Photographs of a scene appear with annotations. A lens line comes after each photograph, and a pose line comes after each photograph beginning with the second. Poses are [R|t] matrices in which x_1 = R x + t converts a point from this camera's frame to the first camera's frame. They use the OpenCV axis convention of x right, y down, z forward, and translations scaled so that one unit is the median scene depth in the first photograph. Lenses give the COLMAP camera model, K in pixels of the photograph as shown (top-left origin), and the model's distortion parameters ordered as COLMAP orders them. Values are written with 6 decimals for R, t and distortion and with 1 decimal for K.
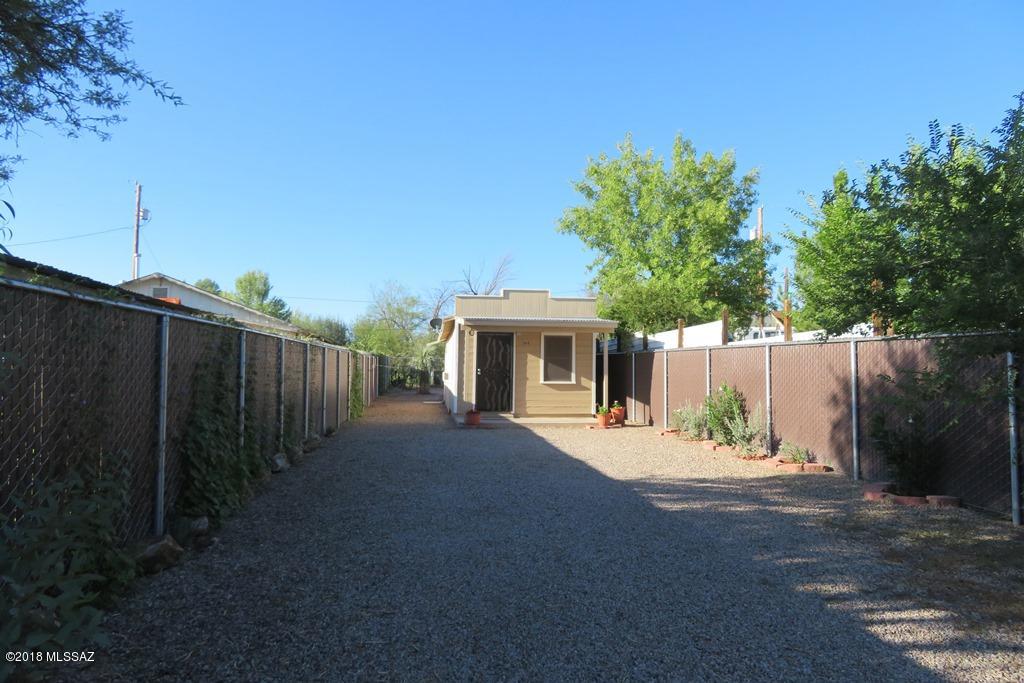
lens RADIAL K [[730.2, 0, 512.5], [0, 730.2, 338.5], [0, 0, 1]] dist [-0.008151, 0.001082]
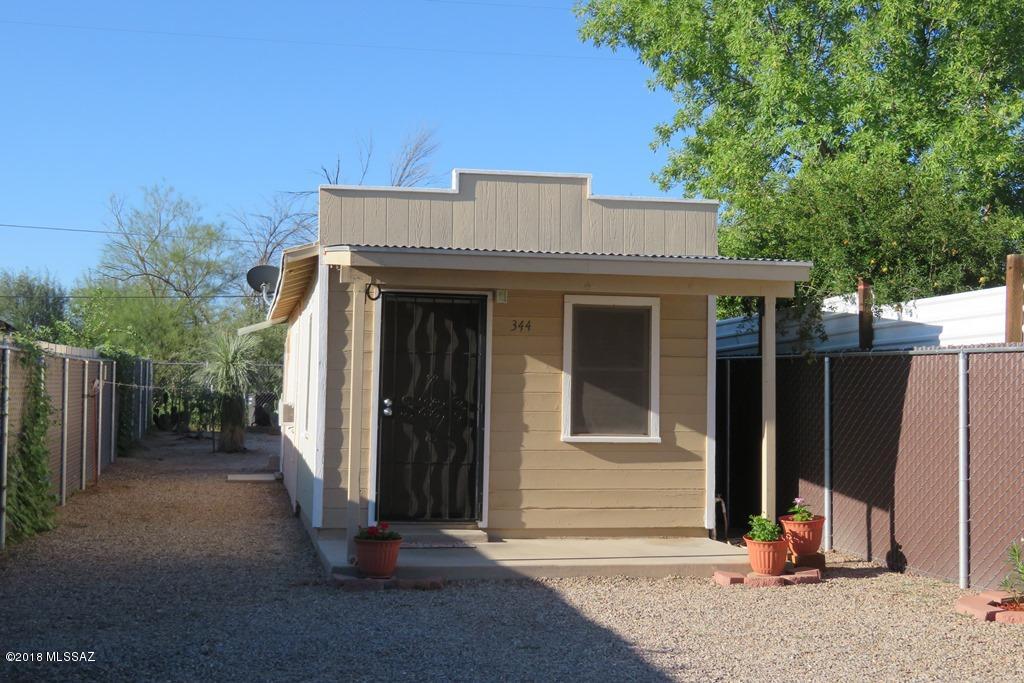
lens RADIAL K [[1445.8, 0, 512.1], [0, 1445.8, 347.2], [0, 0, 1]] dist [0.030053, 0.000000]
pose [[0.997673, 0.008704, 0.067626, -0.033168], [-0.009691, 0.999851, 0.014281, 0.006631], [-0.067492, -0.014903, 0.997609, 0.311002]]
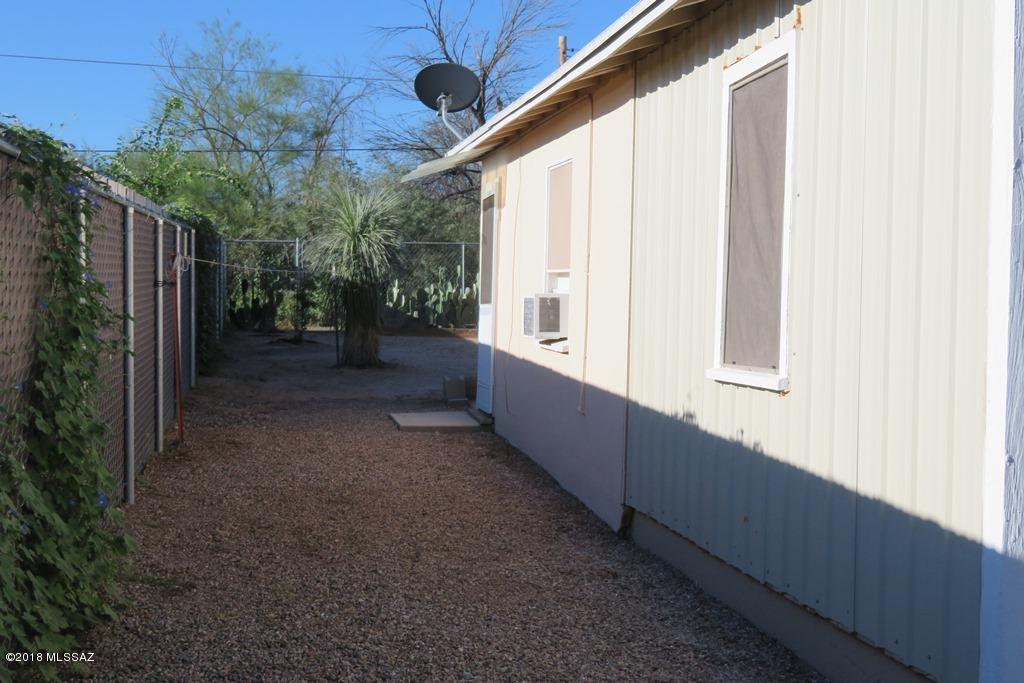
lens RADIAL K [[1461.7, 0, 519.0], [0, 1461.7, 333.4], [0, 0, 1]] dist [0.007667, 0.000000]
pose [[0.998991, 0.001103, 0.044891, -0.154585], [-0.004802, 0.996590, 0.082373, 0.031425], [-0.044647, -0.082506, 0.995590, 0.794876]]
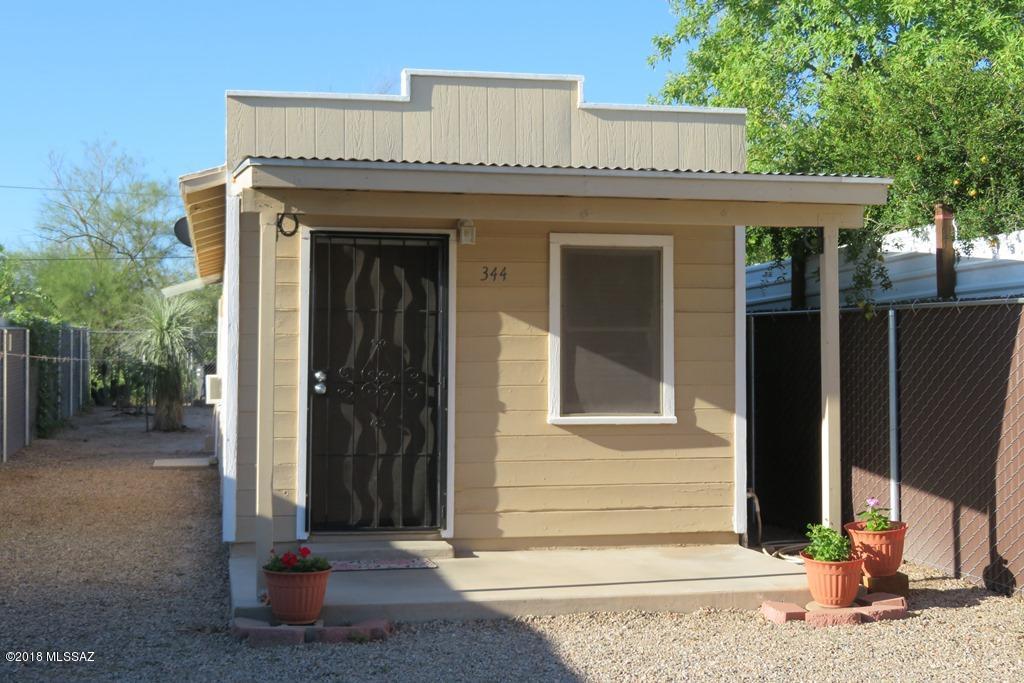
lens RADIAL K [[1461.7, 0, 502.5], [0, 1461.7, 341.7], [0, 0, 1]] dist [0.007667, 0.000000]
pose [[0.996860, -0.005172, 0.079016, -0.021406], [0.002477, 0.999413, 0.034159, 0.012804], [-0.079146, -0.033856, 0.996288, 0.467109]]
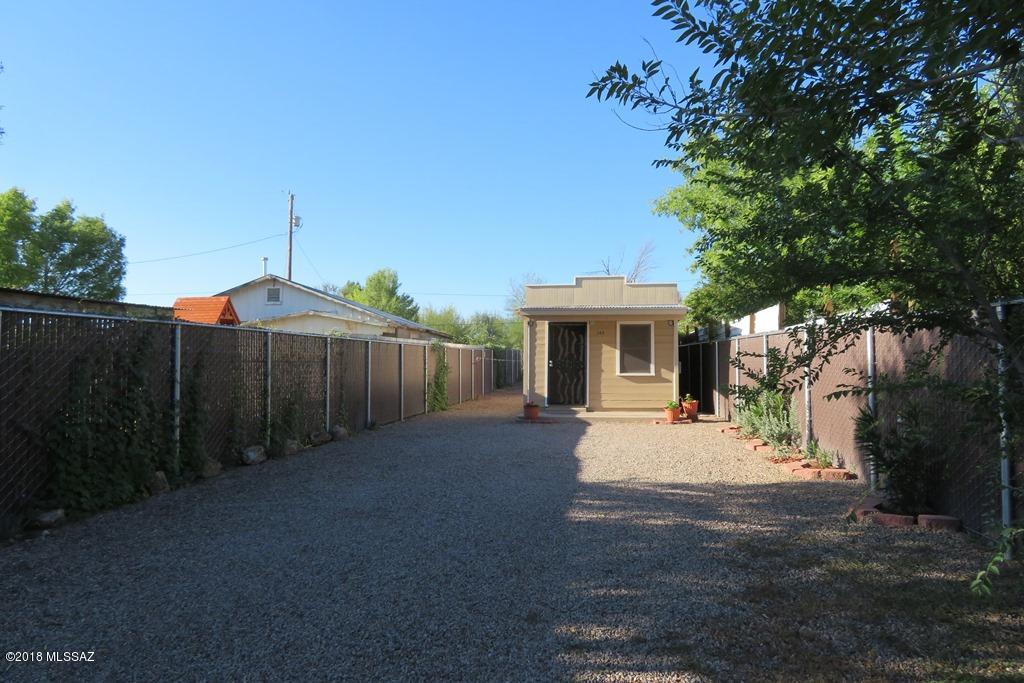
lens RADIAL K [[730.2, 0, 511.2], [0, 730.2, 344.7], [0, 0, 1]] dist [-0.008151, 0.001082]
pose [[0.970962, -0.016196, -0.238686, 0.132927], [0.020549, 0.999665, 0.015760, 0.004122], [0.238351, -0.020207, 0.970969, 0.053250]]
